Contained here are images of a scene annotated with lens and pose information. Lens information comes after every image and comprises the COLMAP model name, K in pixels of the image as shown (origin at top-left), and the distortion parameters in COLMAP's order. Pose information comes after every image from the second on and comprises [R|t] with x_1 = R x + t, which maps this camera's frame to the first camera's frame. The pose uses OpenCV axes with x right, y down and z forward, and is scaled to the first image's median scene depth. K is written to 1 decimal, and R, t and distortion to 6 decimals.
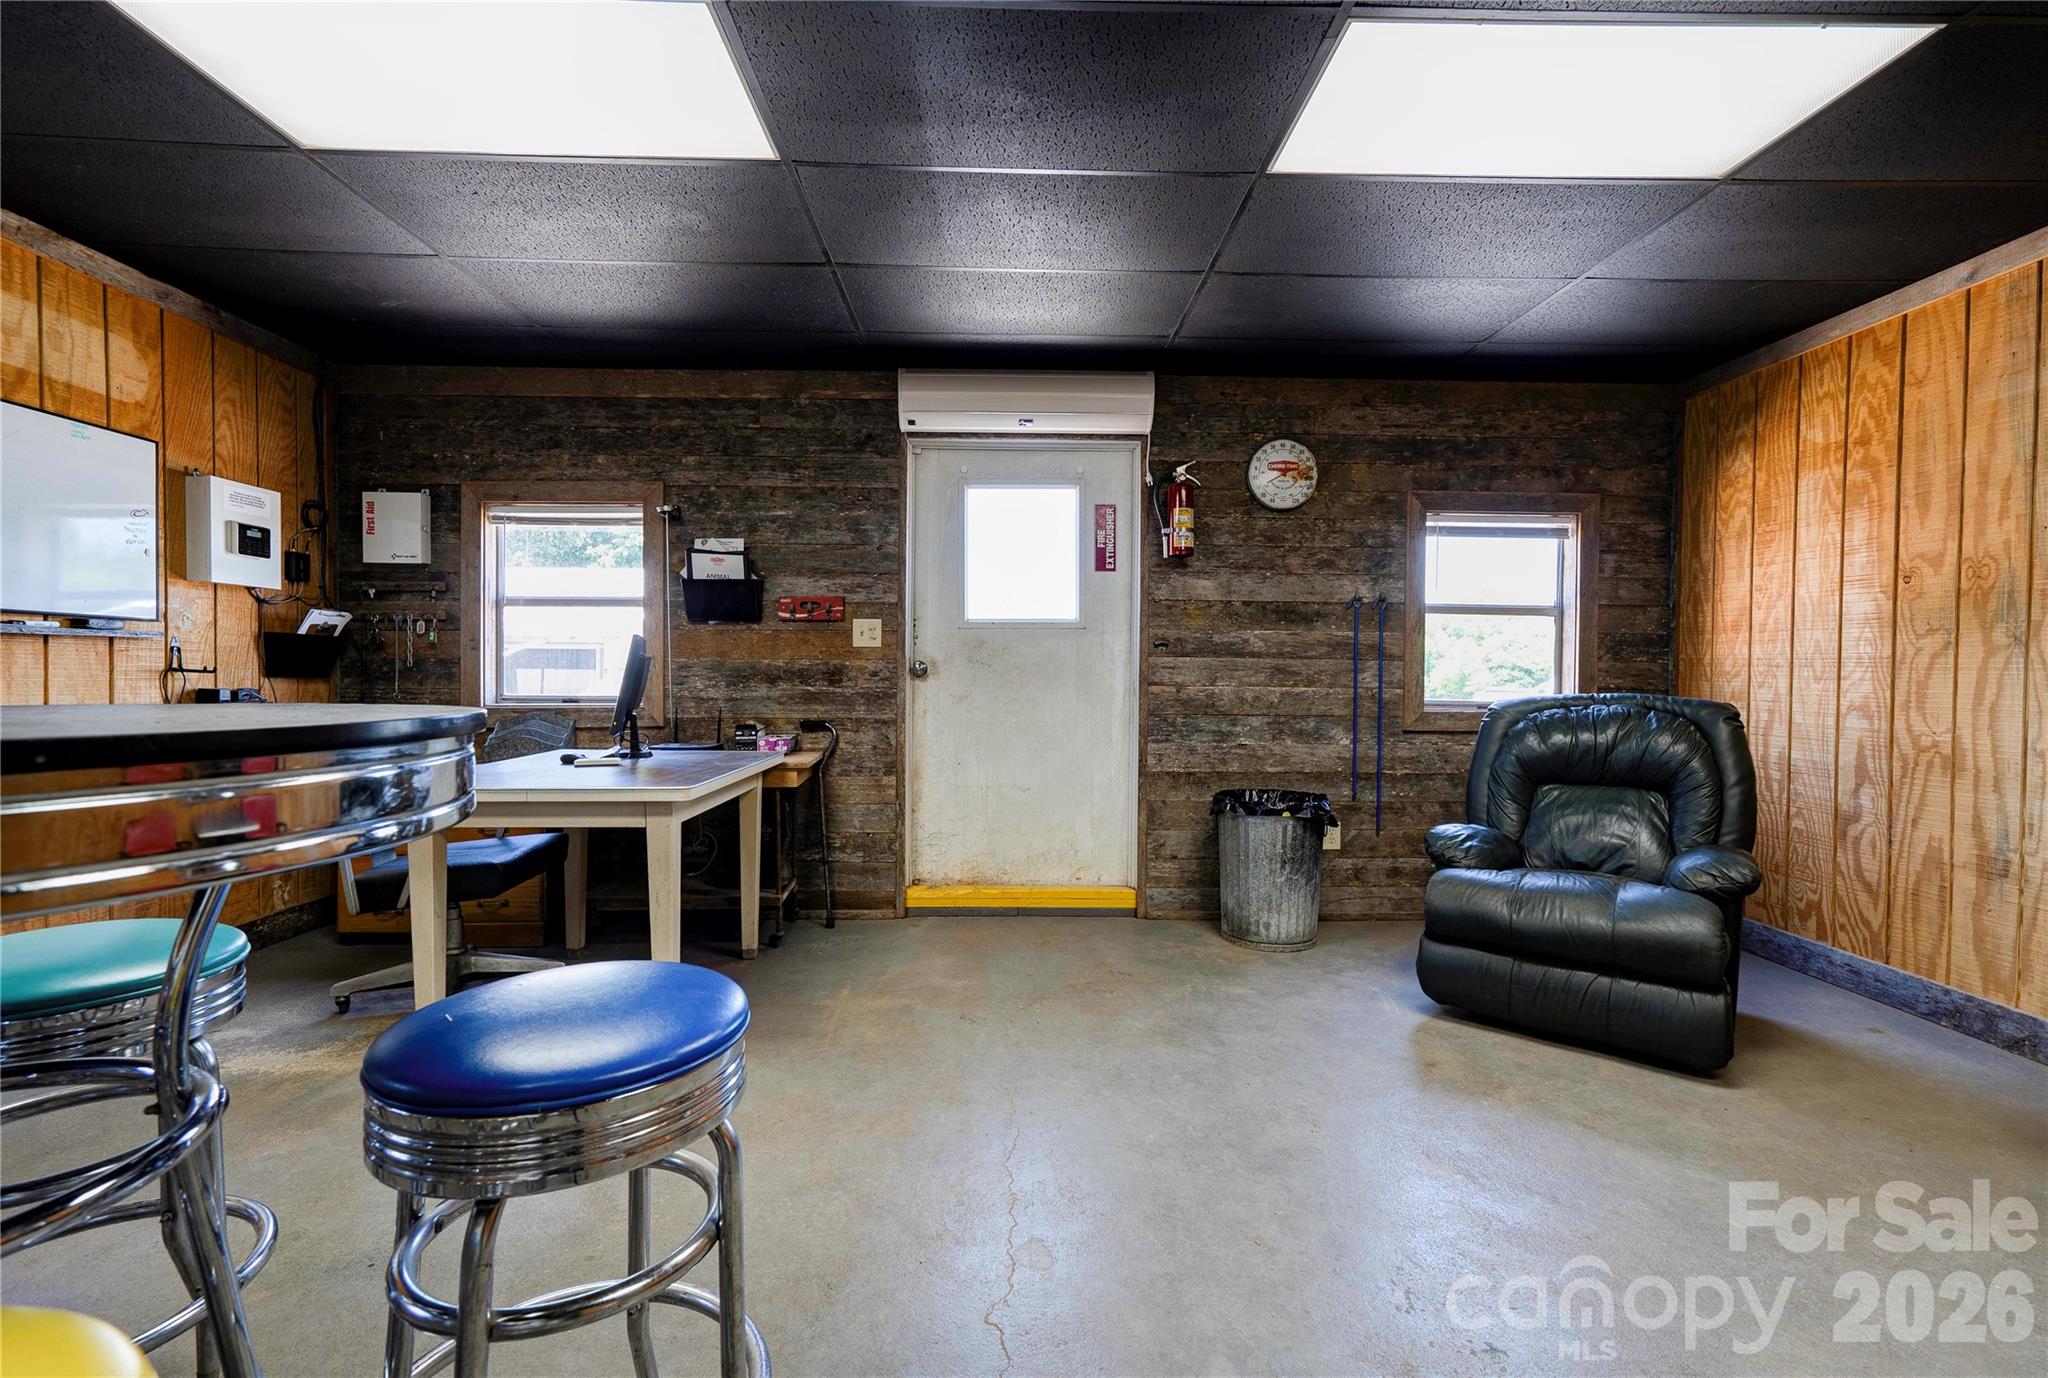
lens RADIAL K [[948.9, 0, 1024.0], [0, 948.9, 689.0], [0, 0, 1]] dist [0.002481, 0.001030]
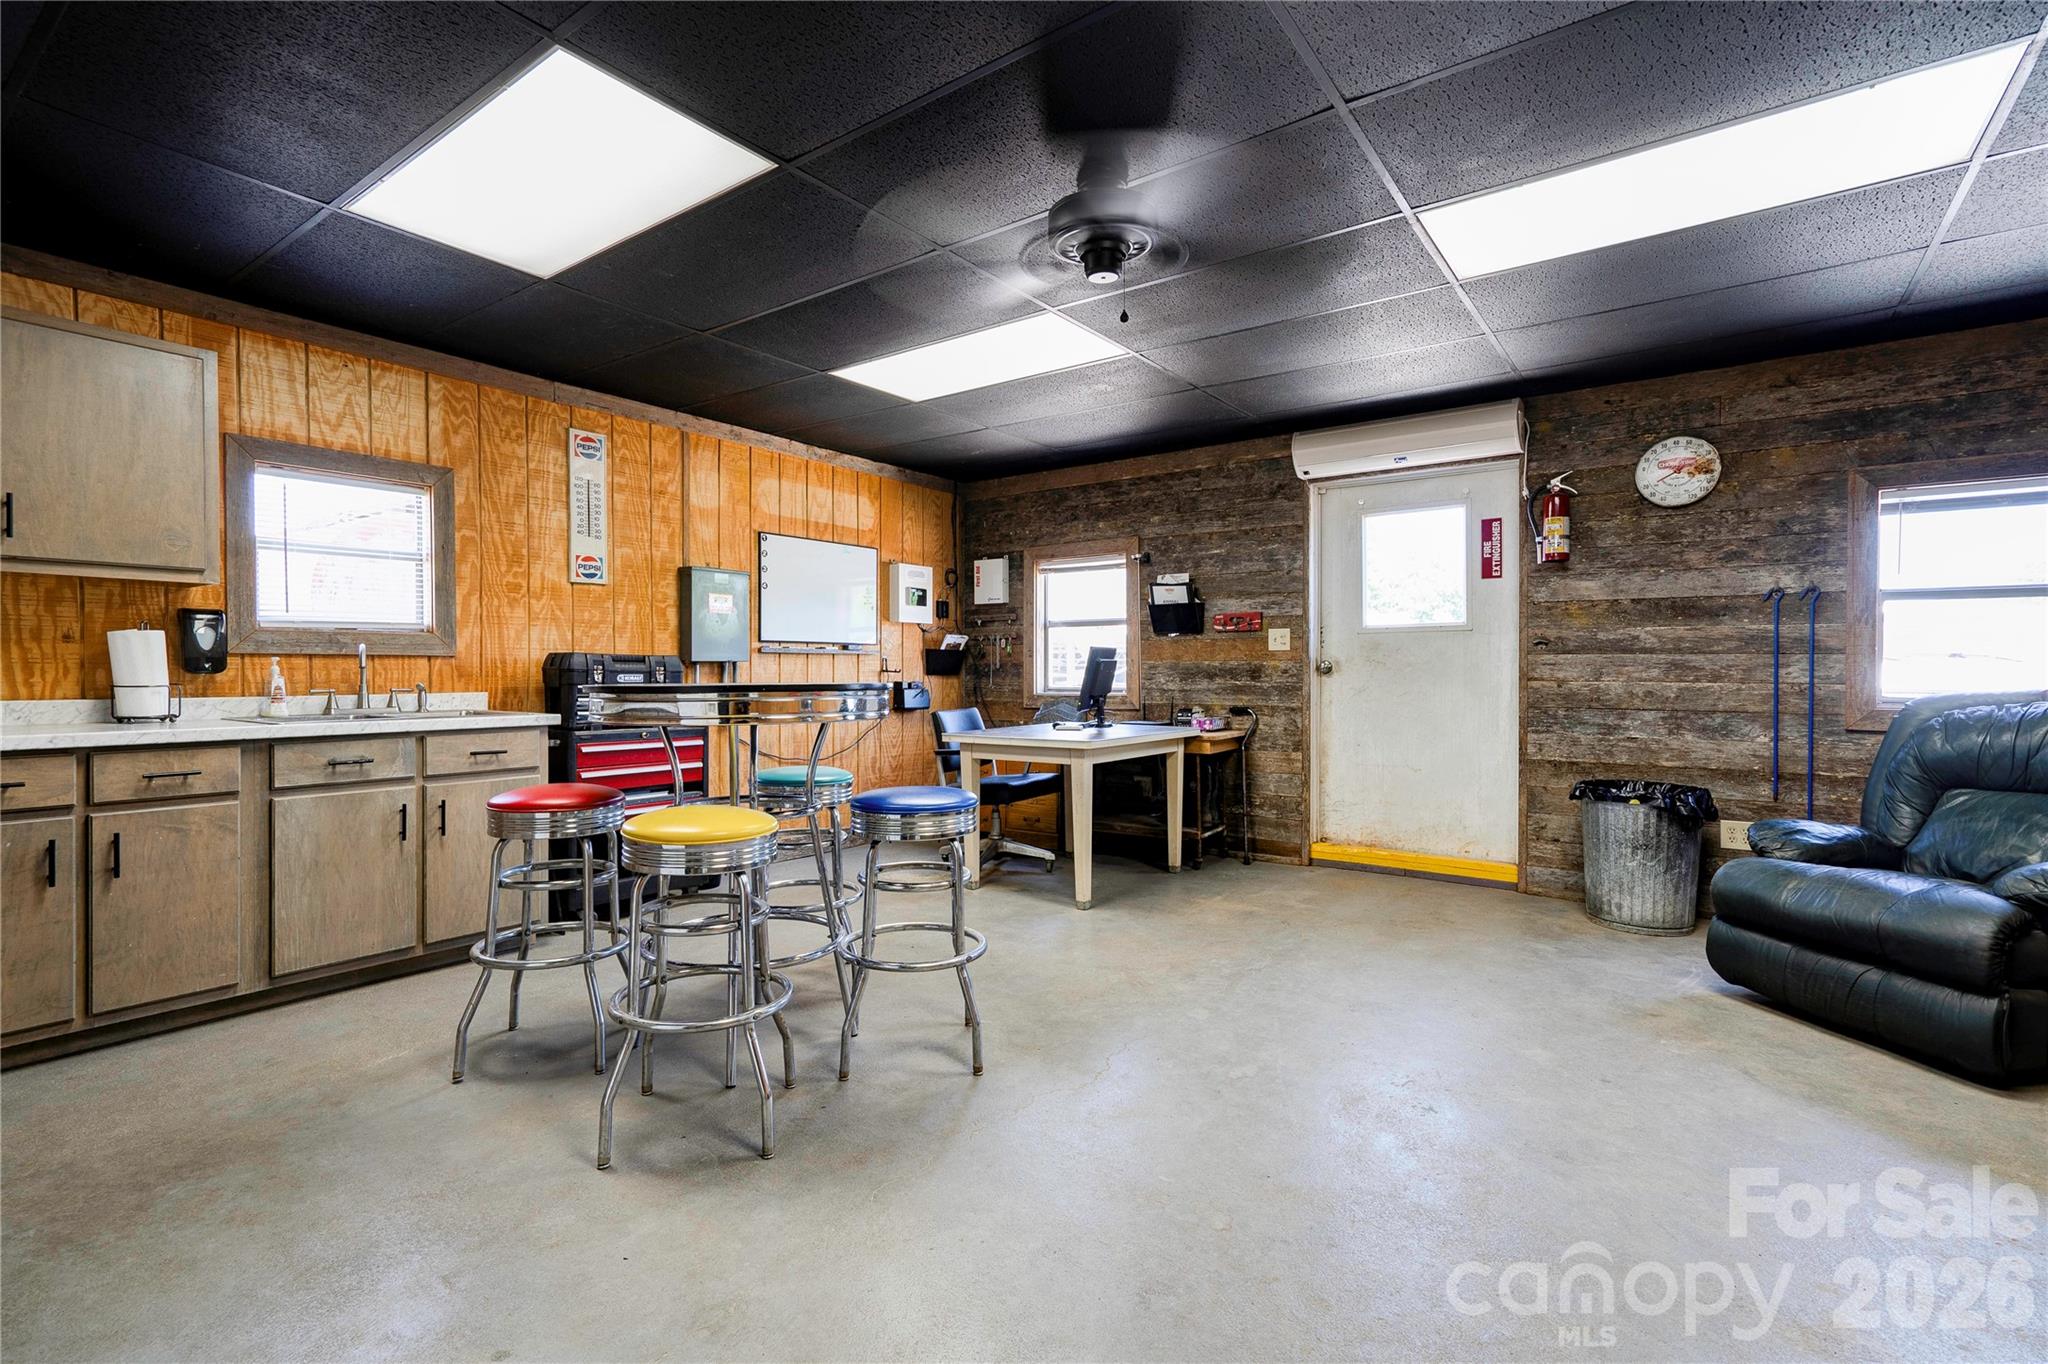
lens RADIAL K [[930.4, 0, 1003.7], [0, 930.4, 697.3], [0, 0, 1]] dist [0.003220, 0.021358]
pose [[0.791564, 0.012084, -0.610967, 0.312852], [-0.005121, 0.999901, 0.013142, 0.004479], [0.611065, -0.007274, 0.791547, -0.225028]]
